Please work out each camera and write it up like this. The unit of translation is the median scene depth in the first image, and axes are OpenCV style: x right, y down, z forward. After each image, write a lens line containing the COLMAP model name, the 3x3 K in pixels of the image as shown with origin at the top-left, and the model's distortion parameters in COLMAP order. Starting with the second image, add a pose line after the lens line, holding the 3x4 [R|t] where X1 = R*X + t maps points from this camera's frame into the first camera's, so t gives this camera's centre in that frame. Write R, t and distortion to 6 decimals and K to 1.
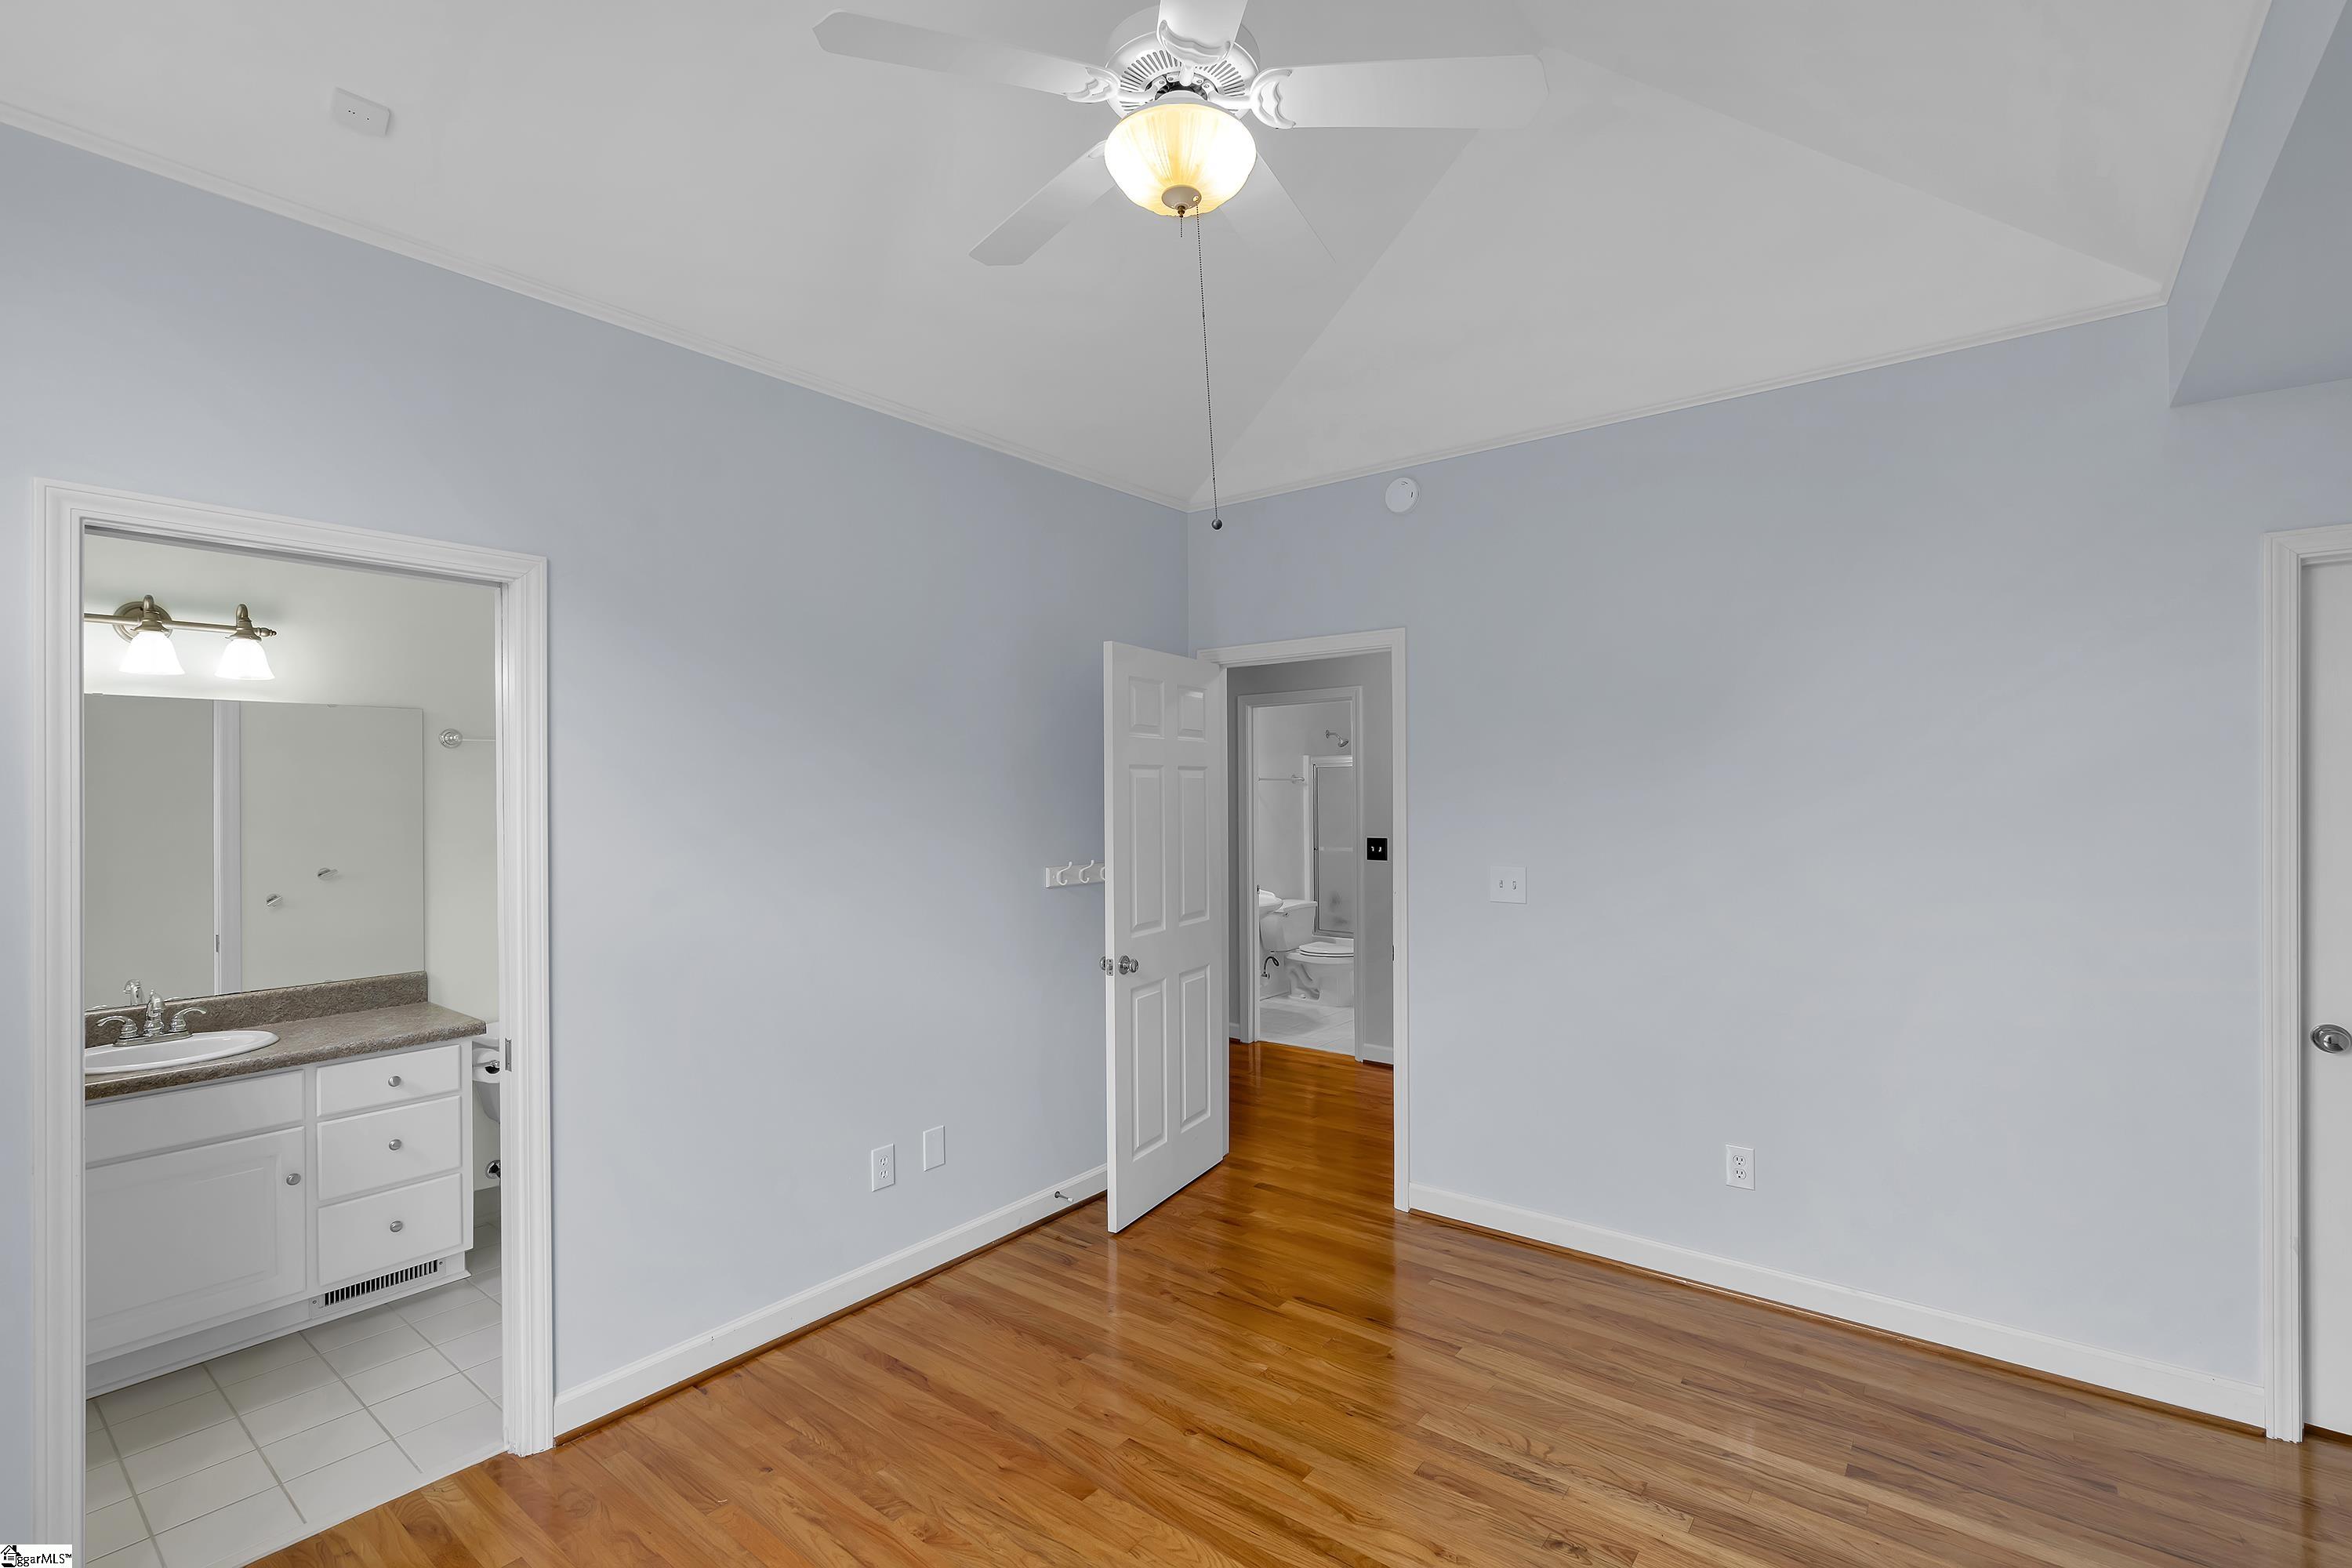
lens RADIAL K [[1055.7, 0, 1183.8], [0, 1055.7, 777.6], [0, 0, 1]] dist [-0.001435, 0.000619]
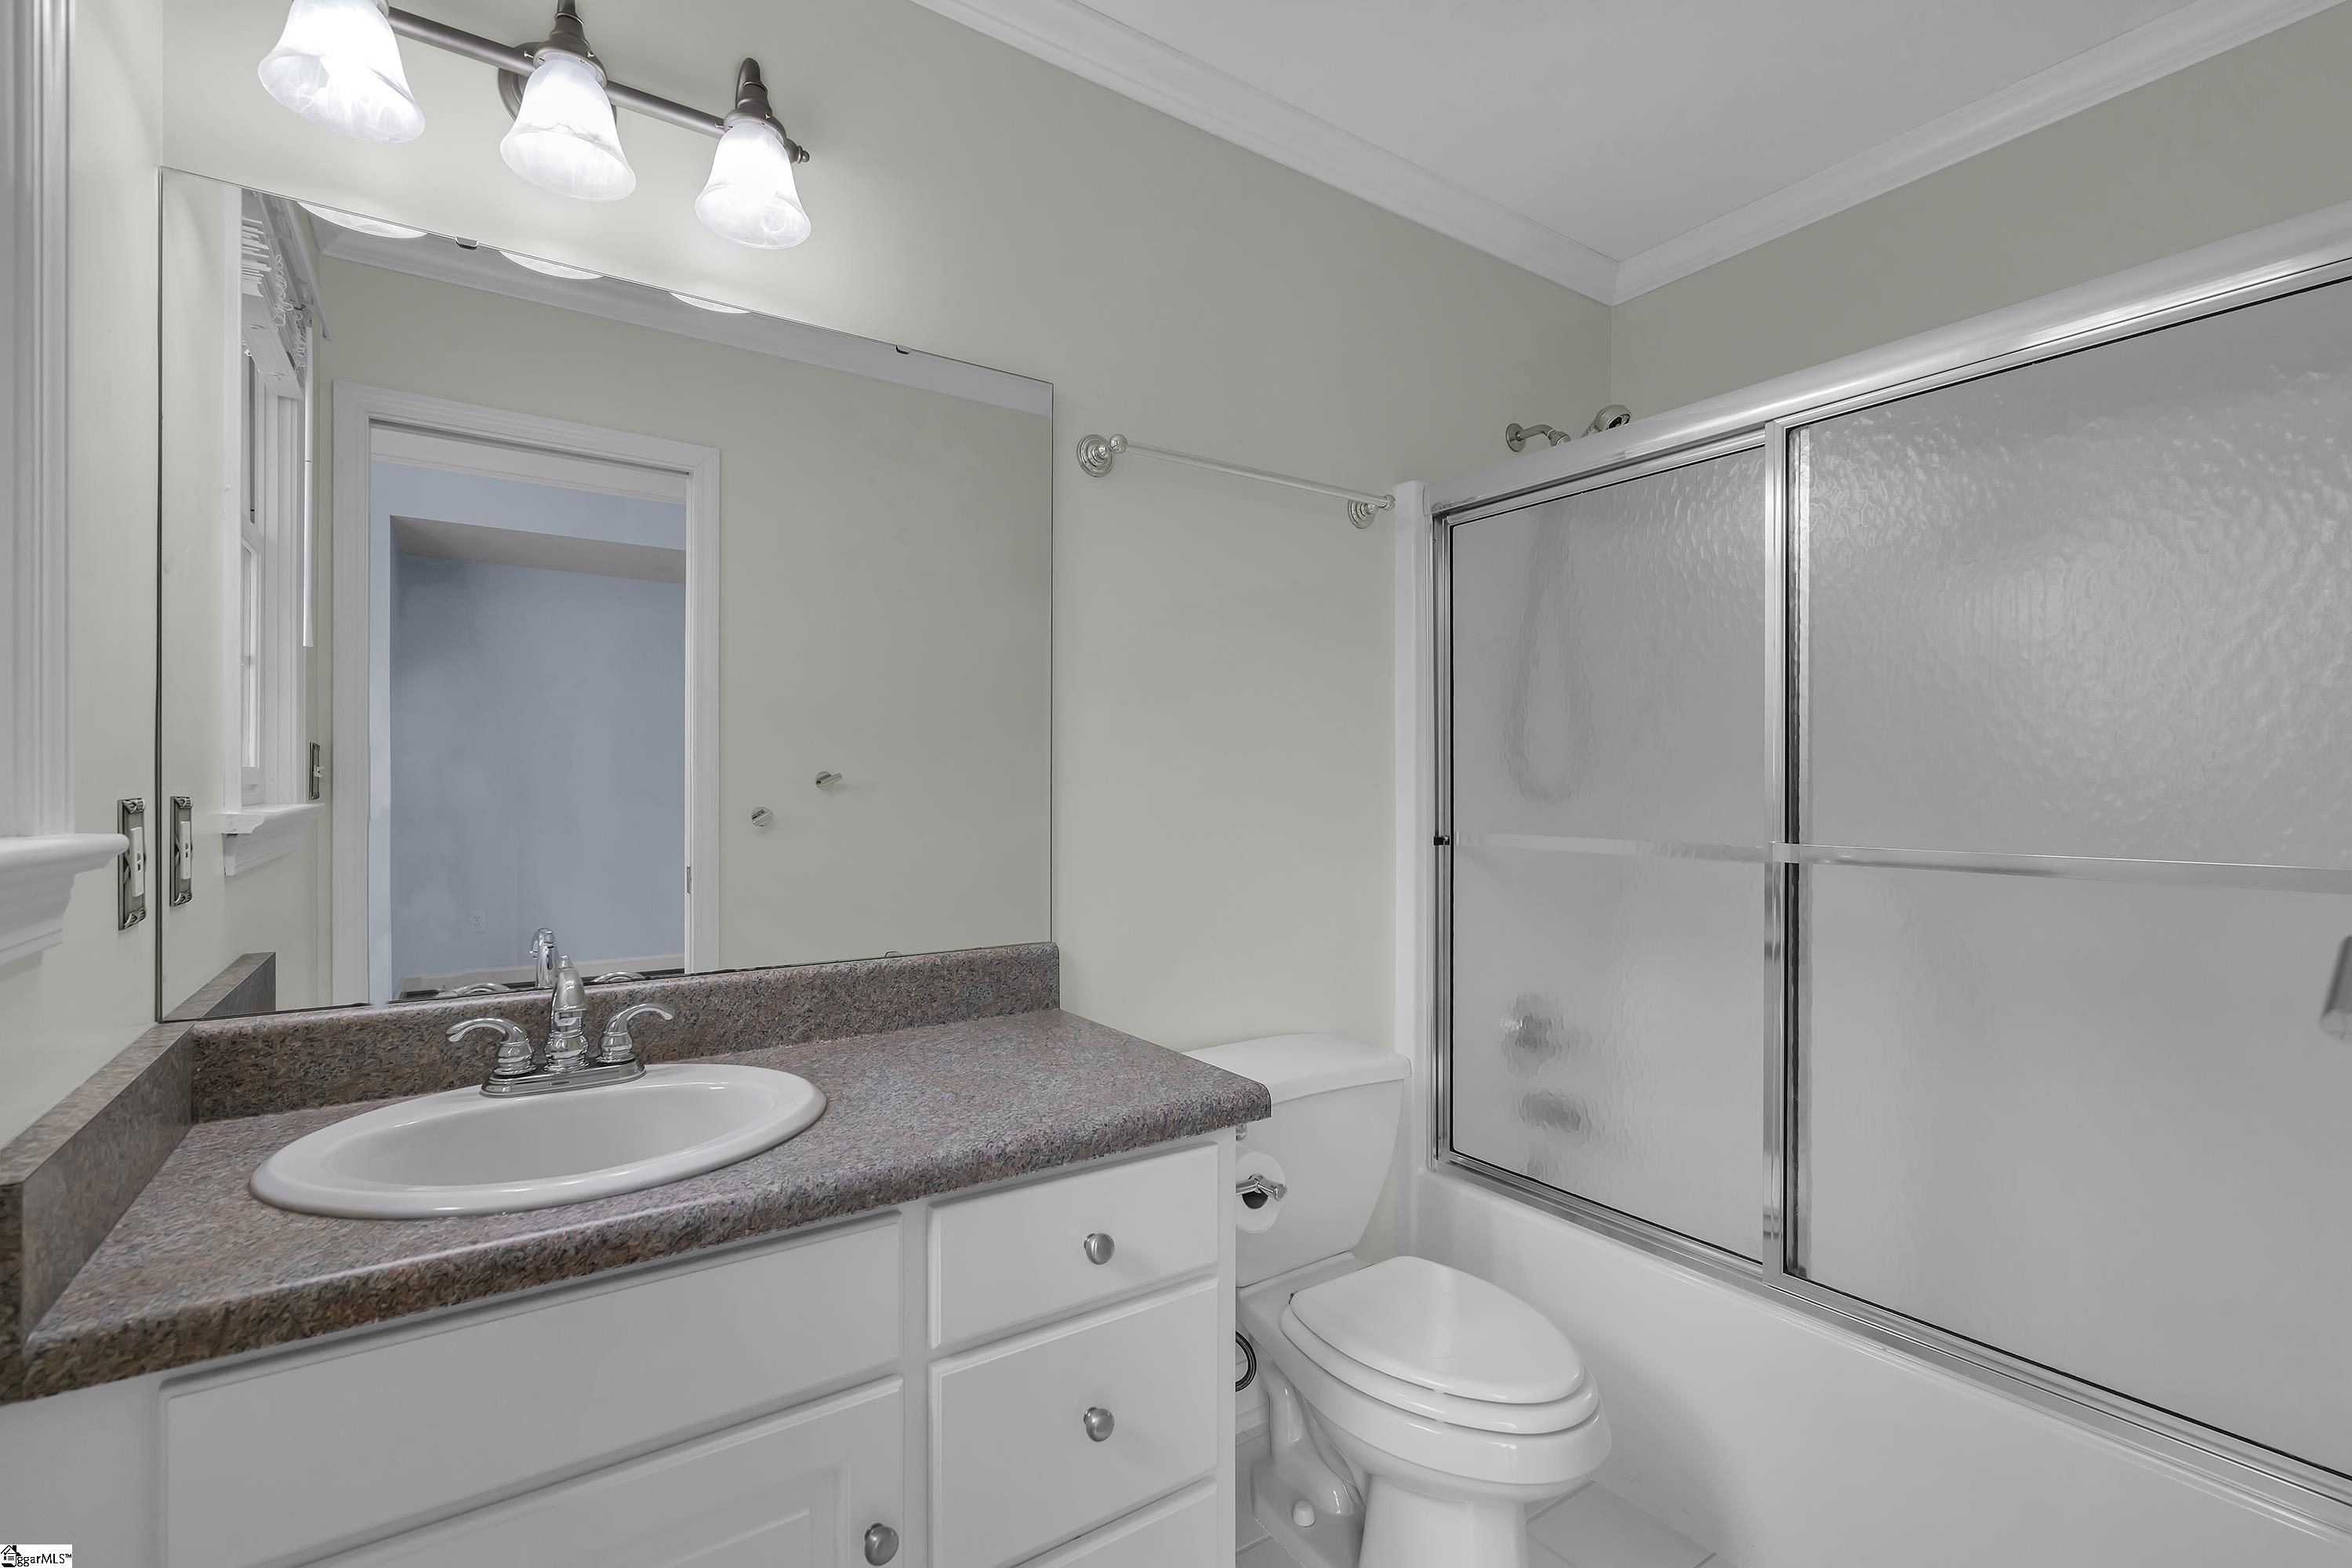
lens RADIAL K [[1055.7, 0, 1195.3], [0, 1055.7, 781.6], [0, 0, 1]] dist [-0.001435, 0.000619]
pose [[0.958052, 0.012147, -0.286338, -0.608359], [-0.009816, 0.999906, 0.009576, 0.123328], [0.286427, -0.006363, 0.958081, 0.657544]]
